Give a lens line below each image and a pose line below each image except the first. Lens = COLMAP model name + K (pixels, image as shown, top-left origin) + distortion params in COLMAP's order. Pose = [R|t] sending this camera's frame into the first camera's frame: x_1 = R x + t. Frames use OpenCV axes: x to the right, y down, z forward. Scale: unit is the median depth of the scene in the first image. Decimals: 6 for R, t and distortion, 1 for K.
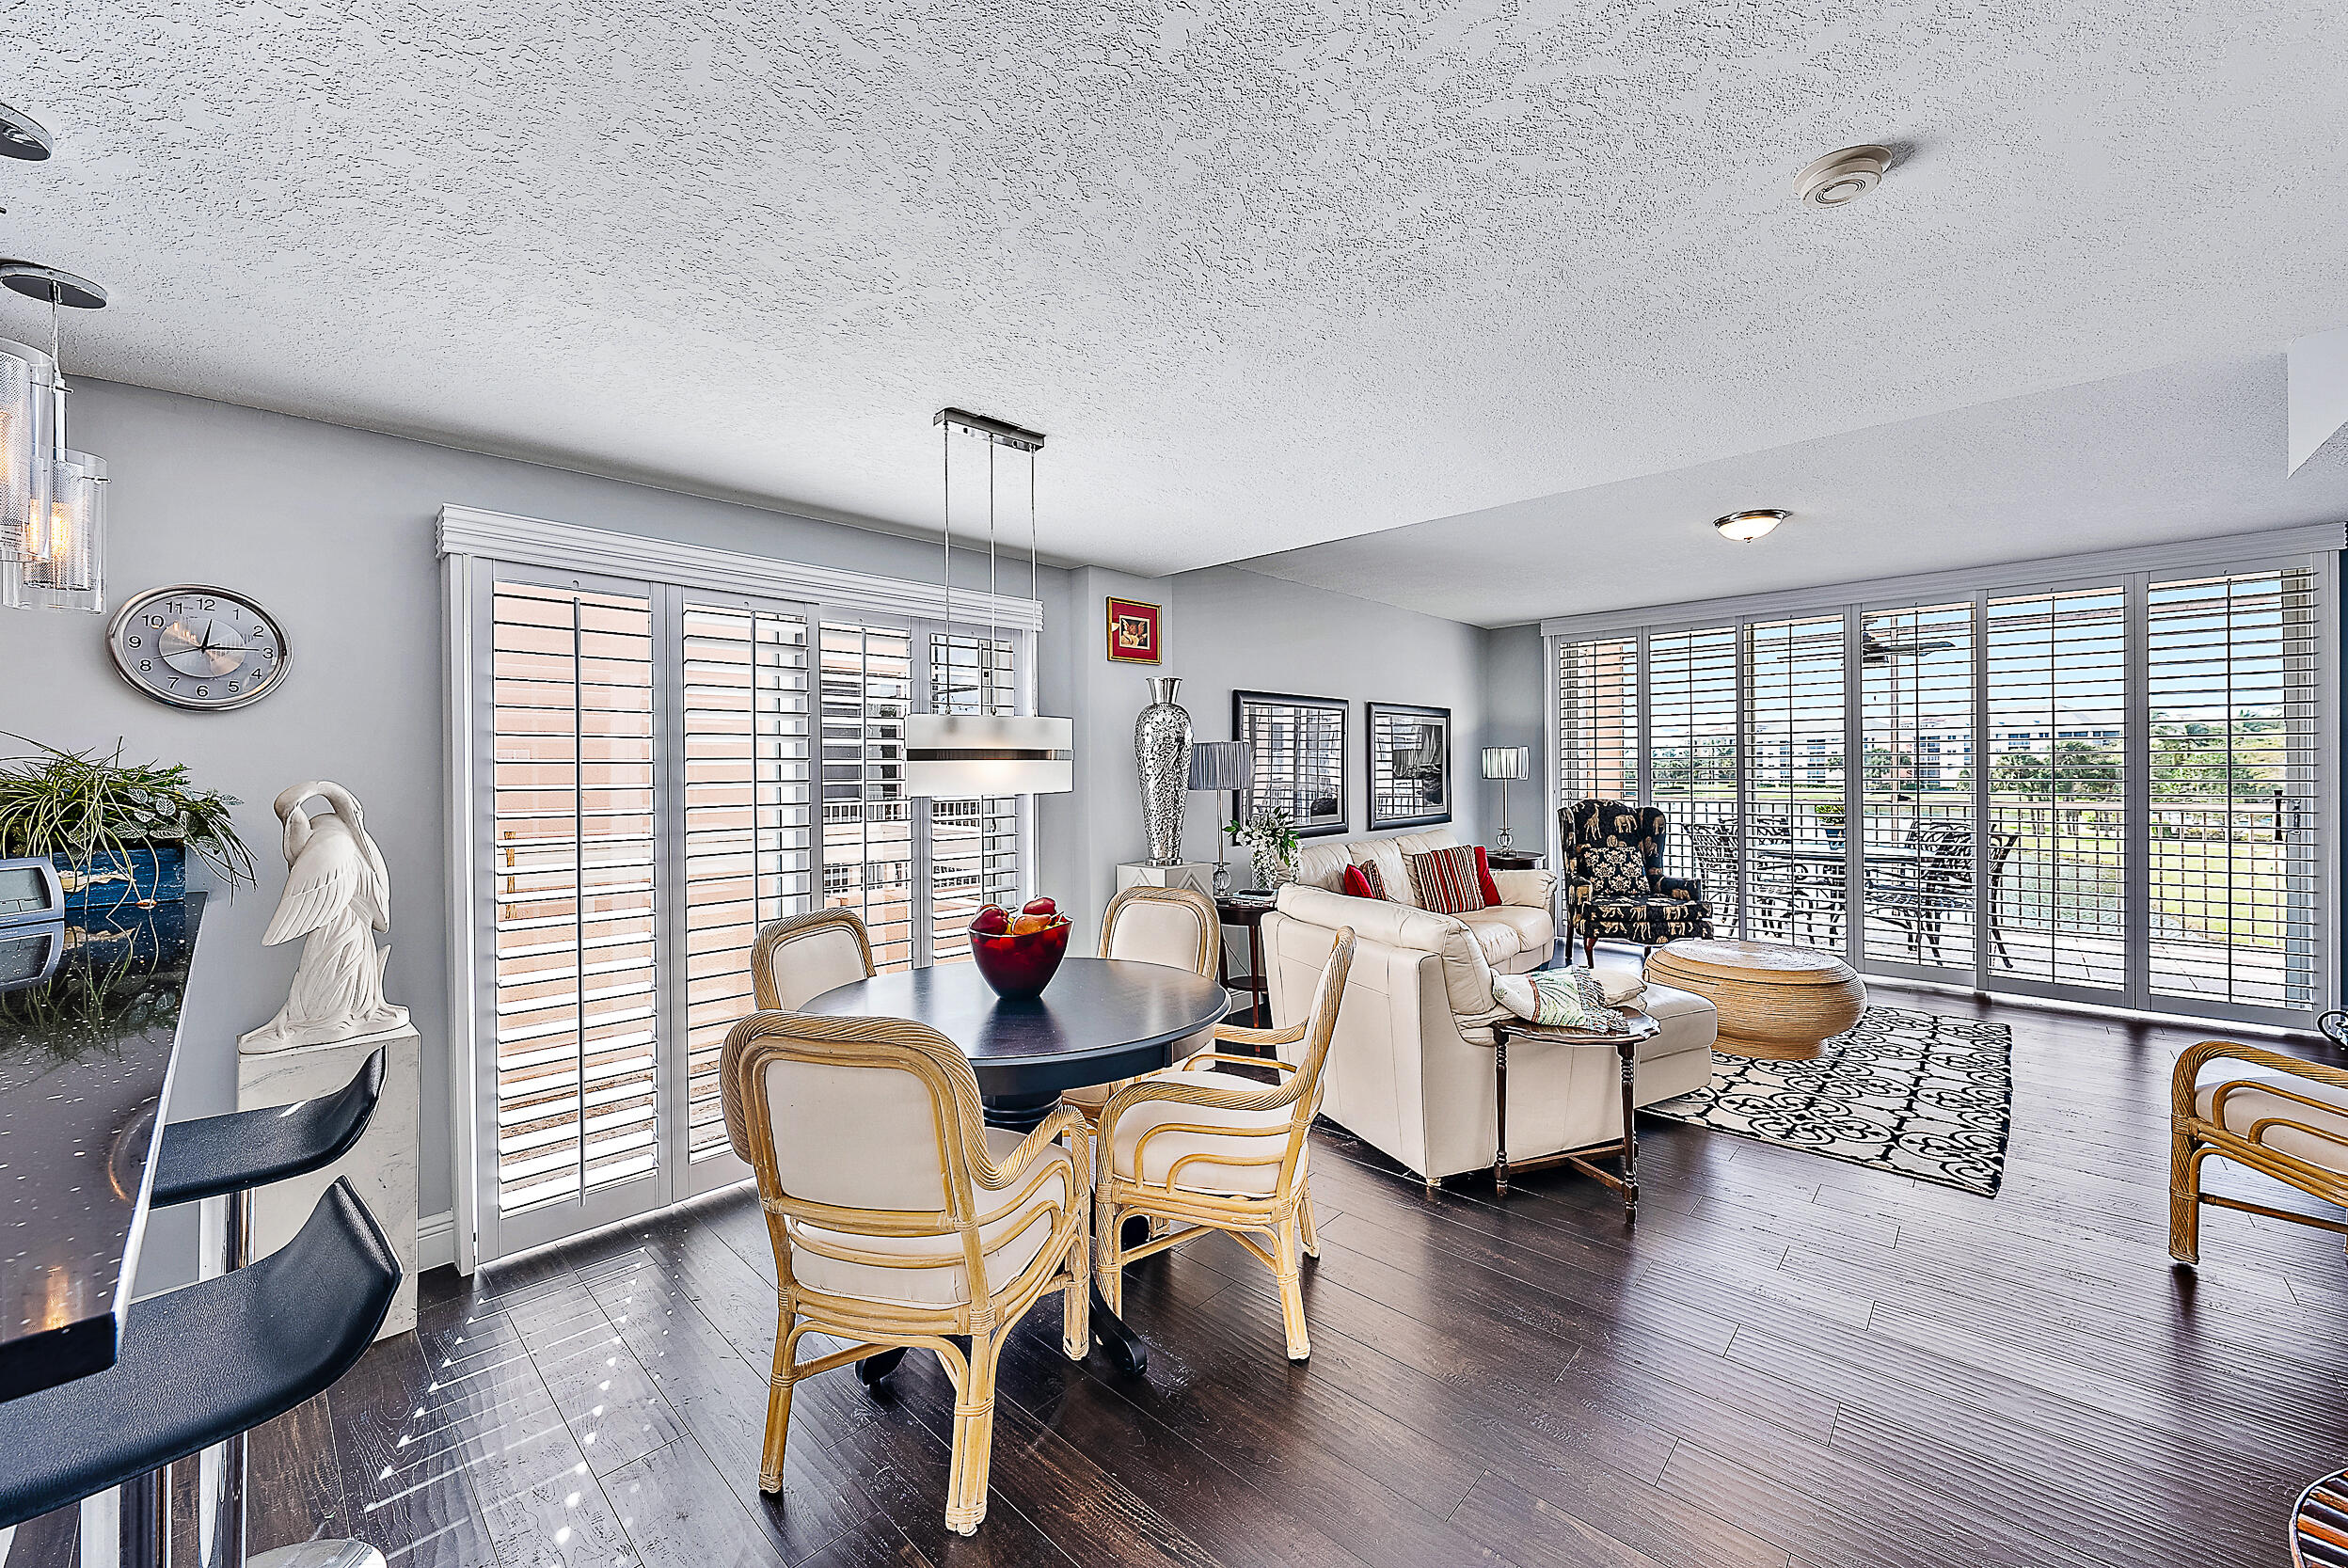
lens RADIAL K [[908.8, 0, 1179.5], [0, 908.8, 772.1], [0, 0, 1]] dist [-0.004236, 0.001088]
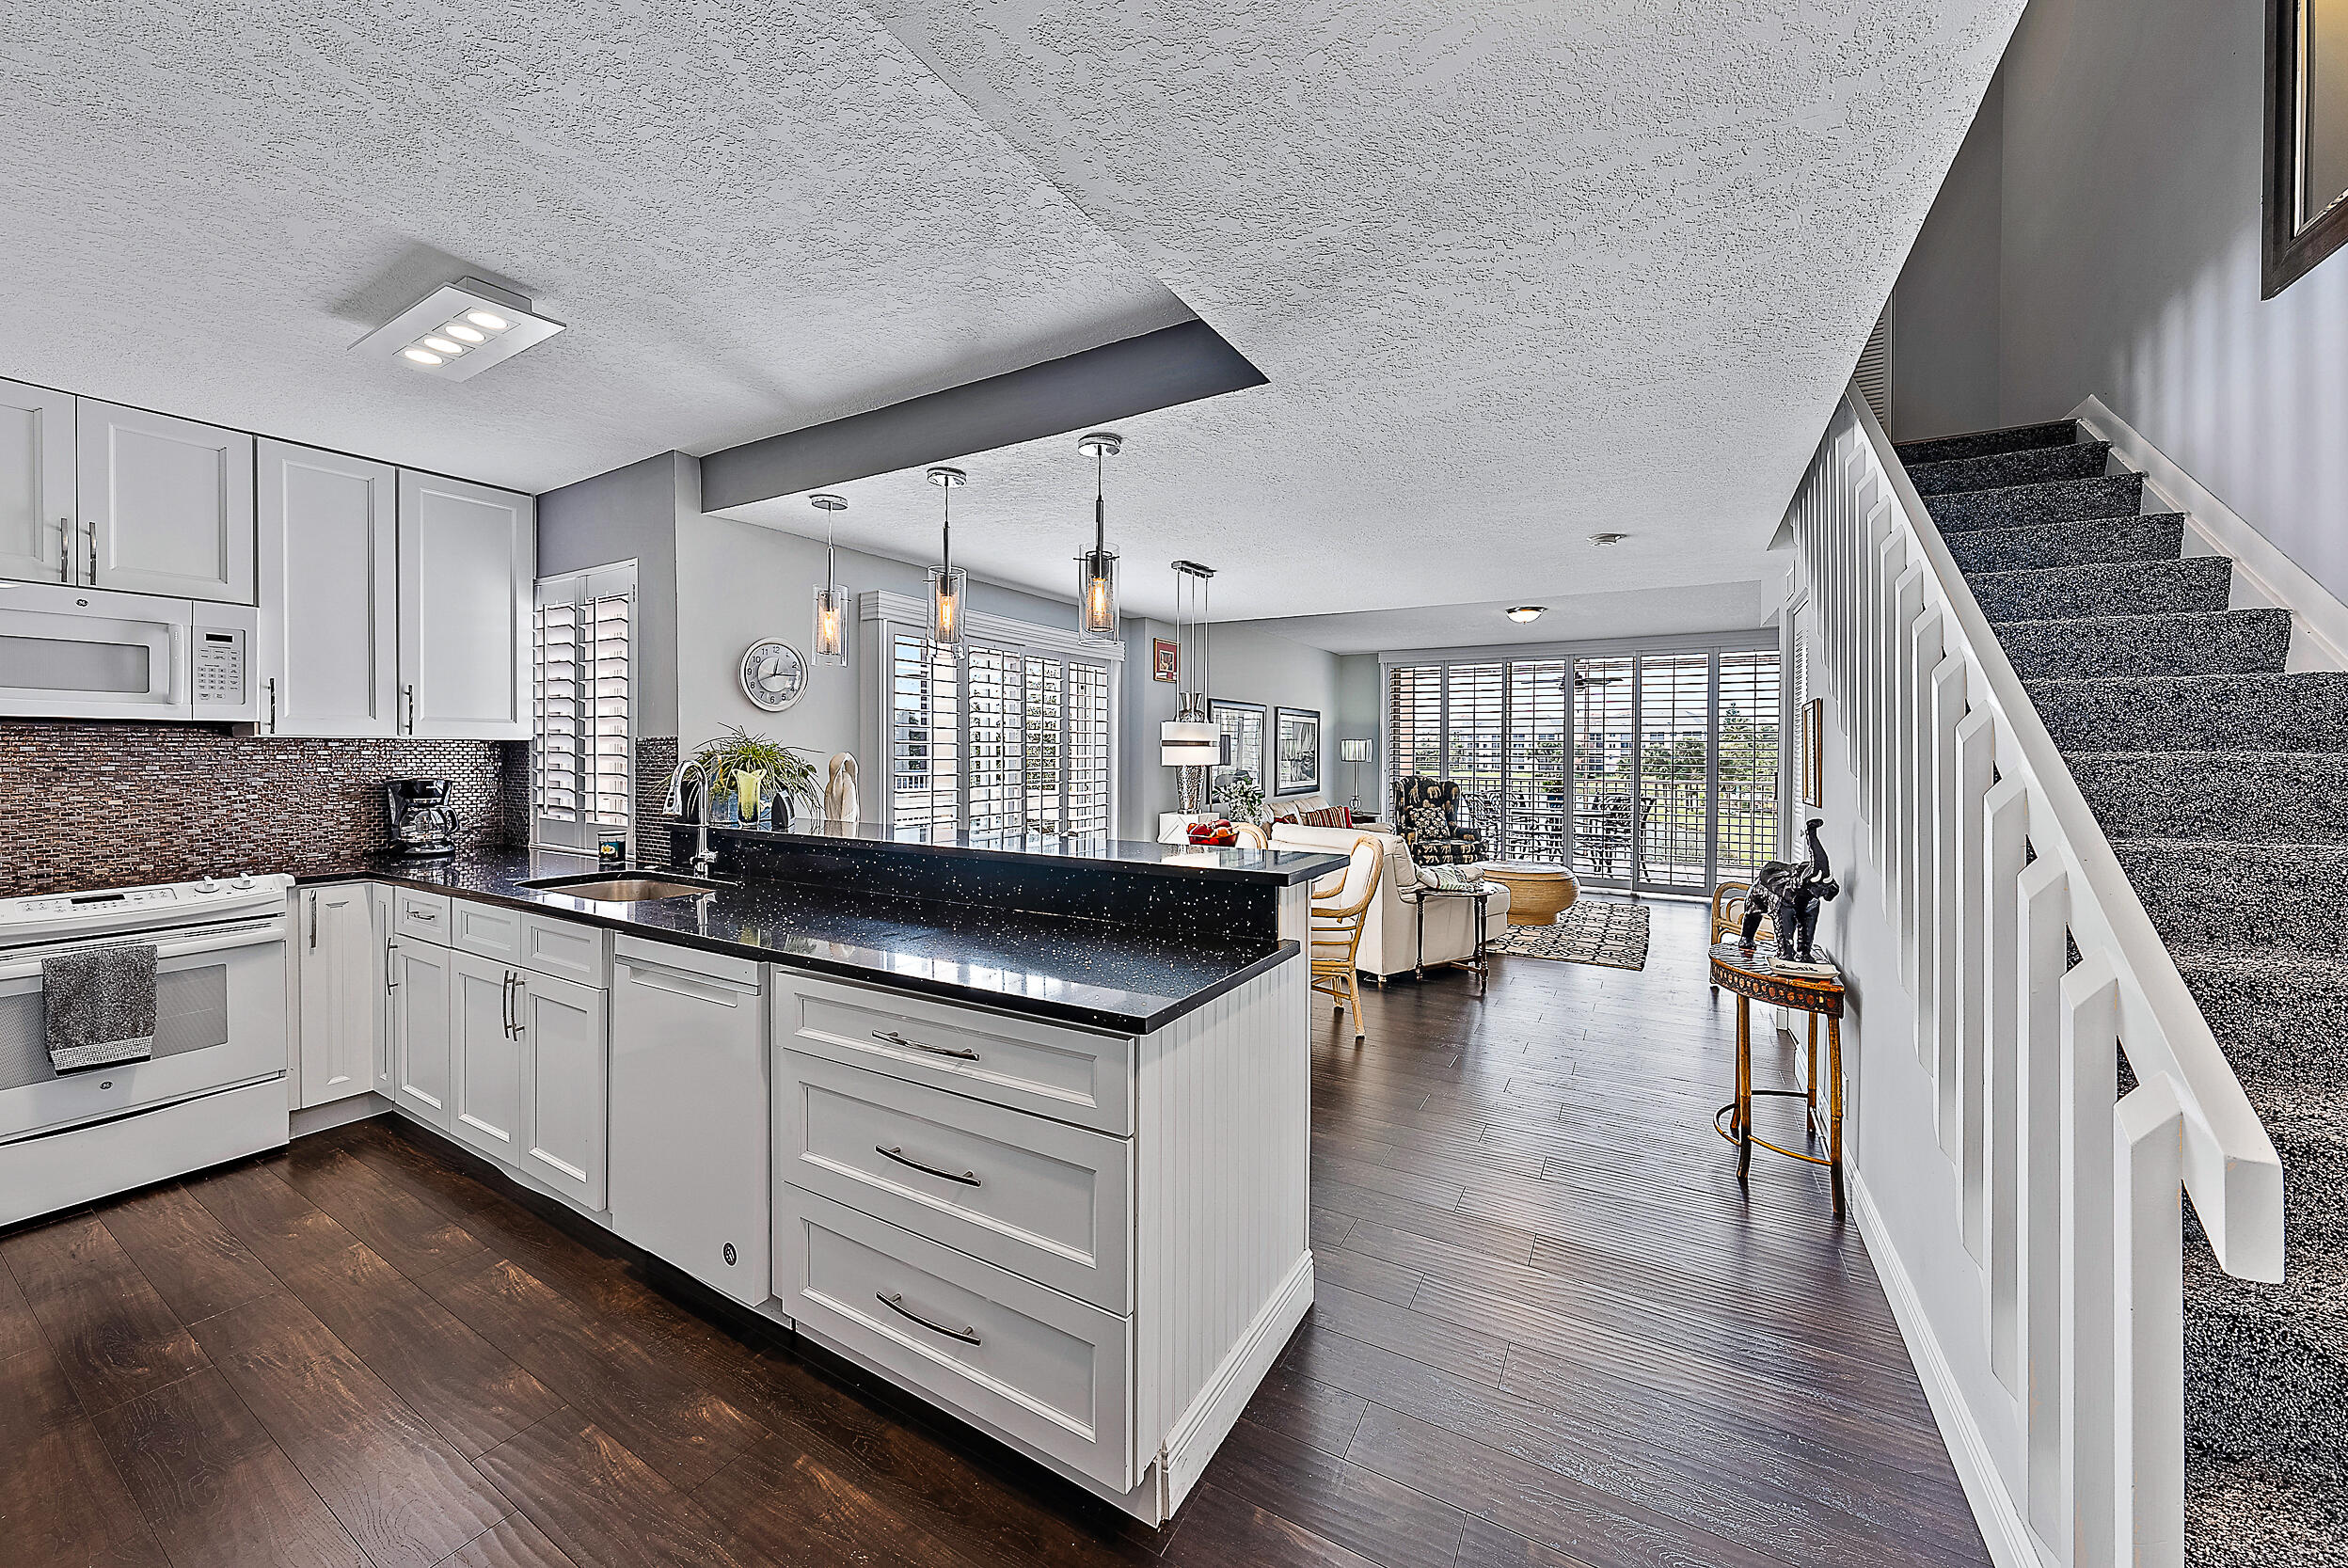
lens RADIAL K [[846.9, 0, 1185.5], [0, 846.9, 761.5], [0, 0, 1]] dist [-0.001304, -0.000012]
pose [[0.971648, 0.012160, 0.236118, -0.345922], [-0.014250, 0.999873, 0.007149, 0.003032], [-0.236001, -0.010311, 0.971698, -0.378171]]
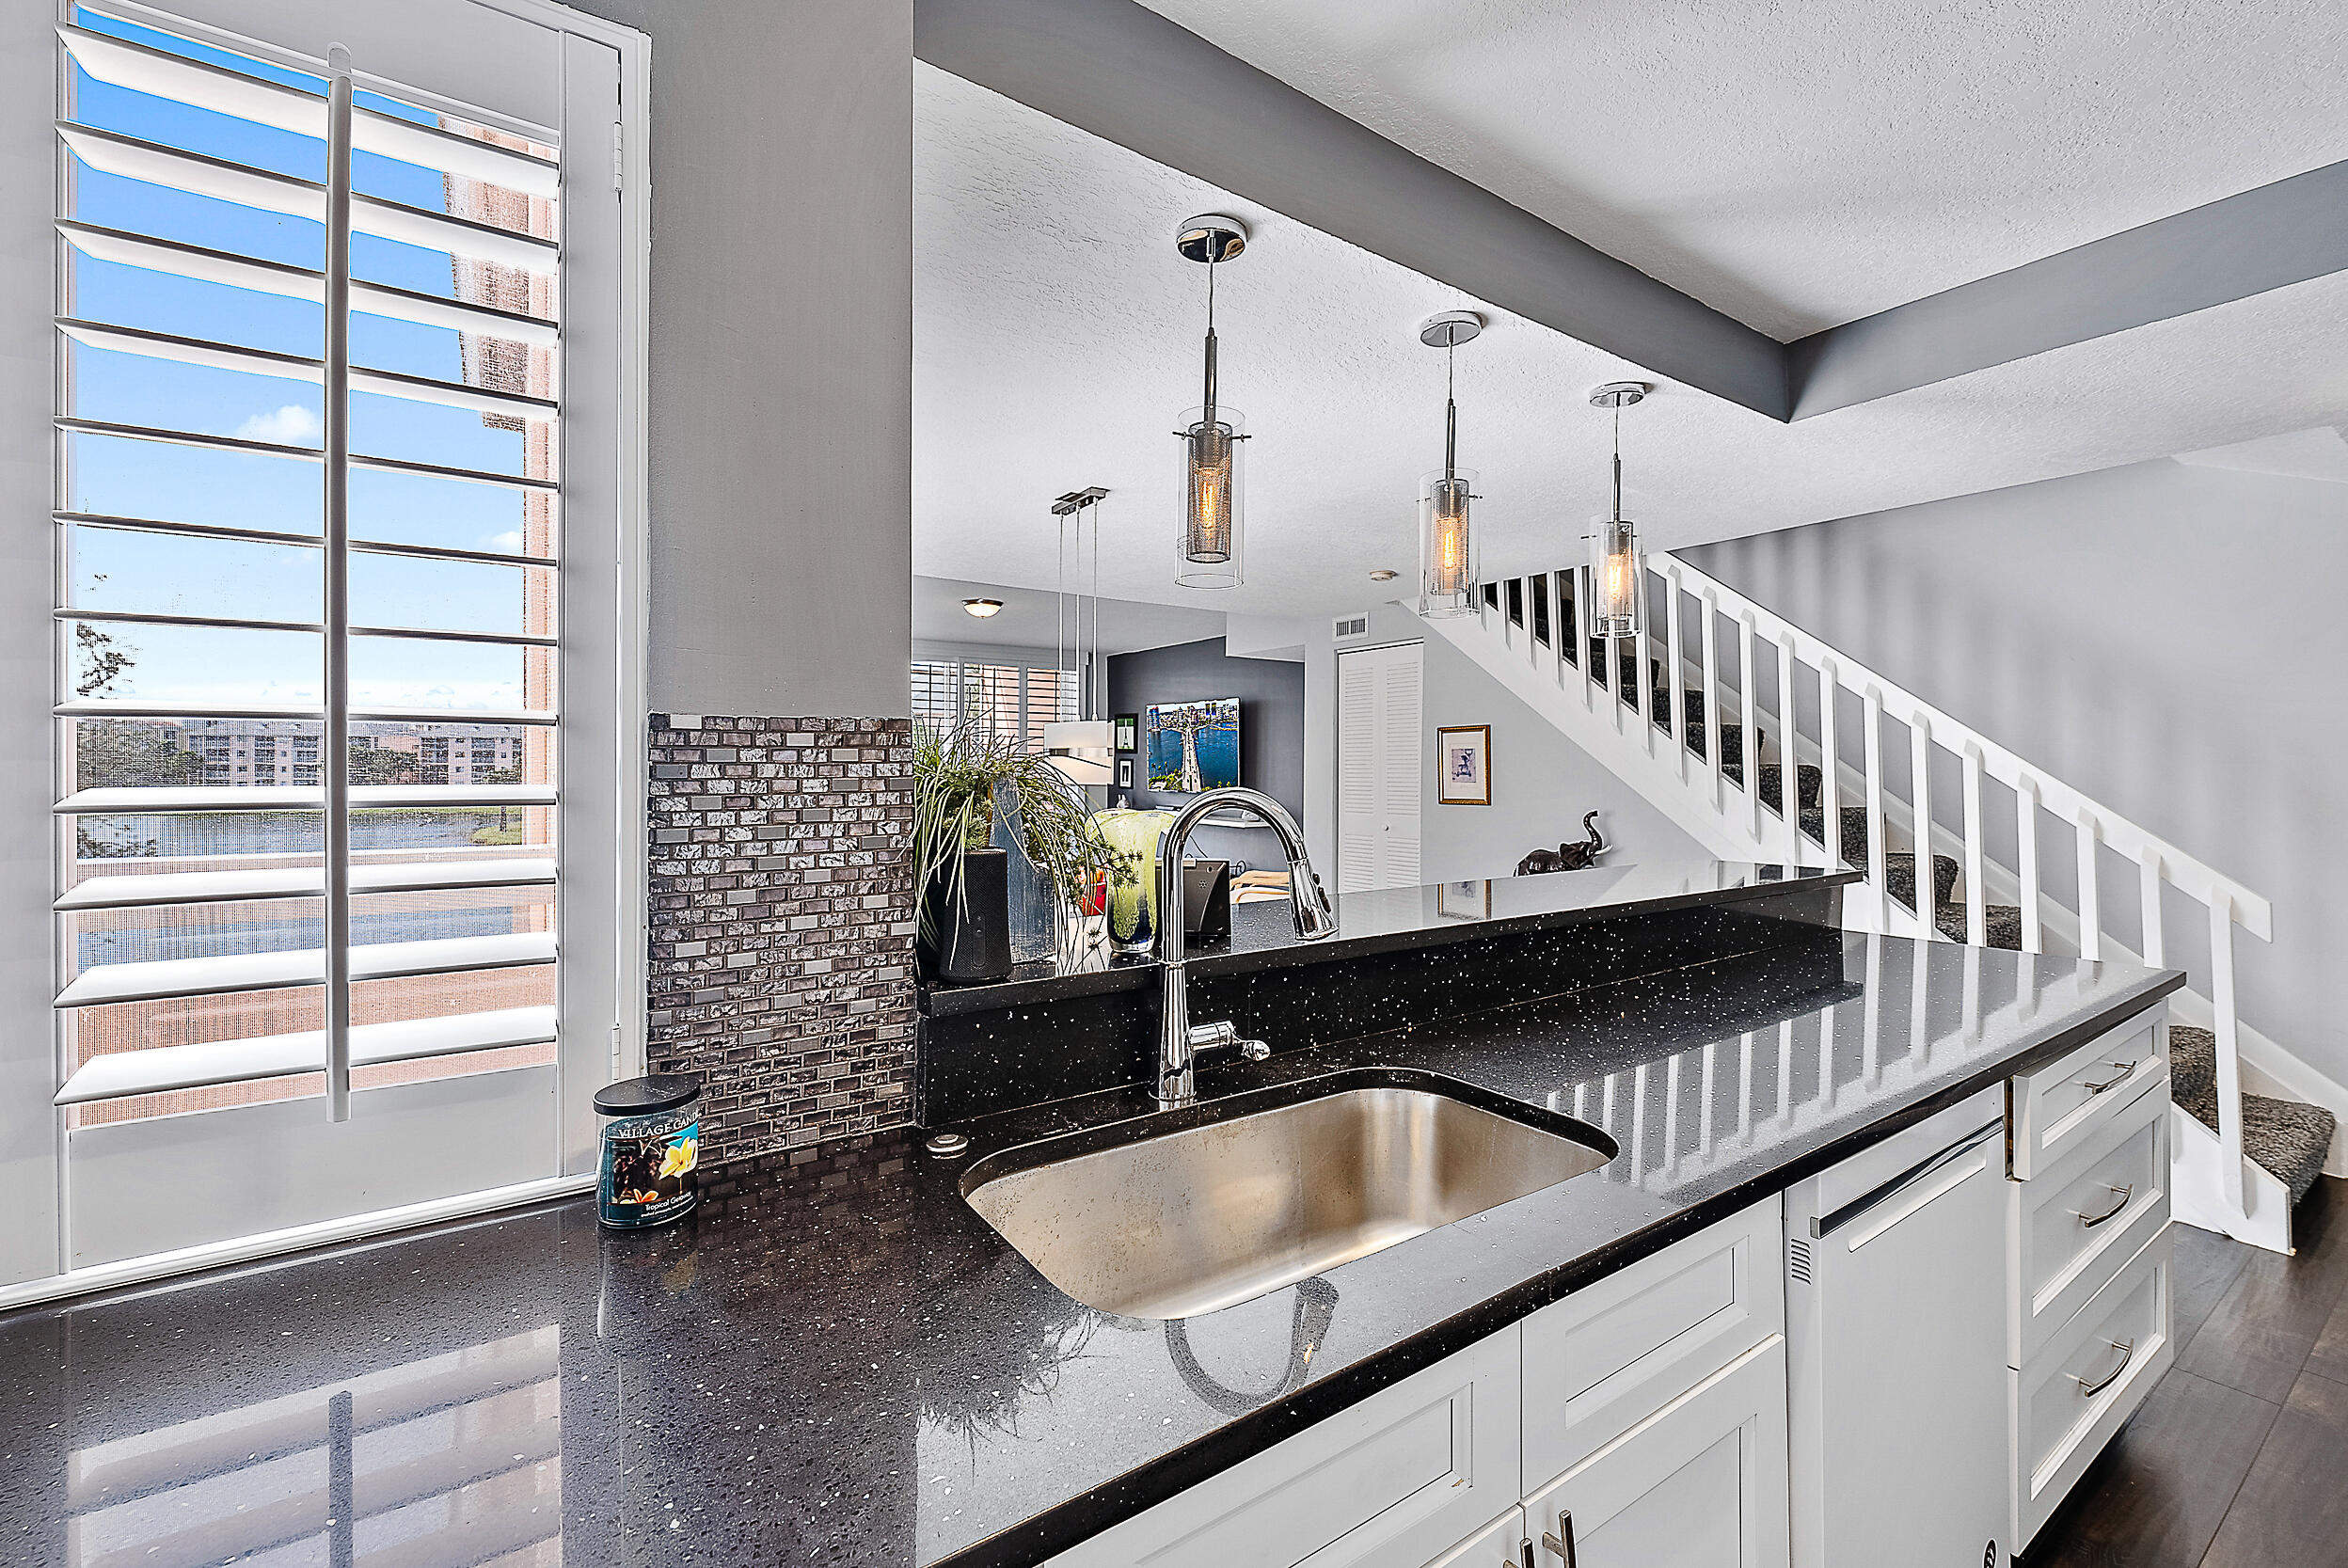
lens RADIAL K [[962.3, 0, 1153.7], [0, 962.3, 769.6], [0, 0, 1]] dist [-0.002548, -0.000170]
pose [[0.225466, 0.007883, 0.974219, -0.824151], [-0.002982, 0.999968, -0.007401, 0.009541], [-0.974246, -0.001236, 0.225483, 0.336741]]
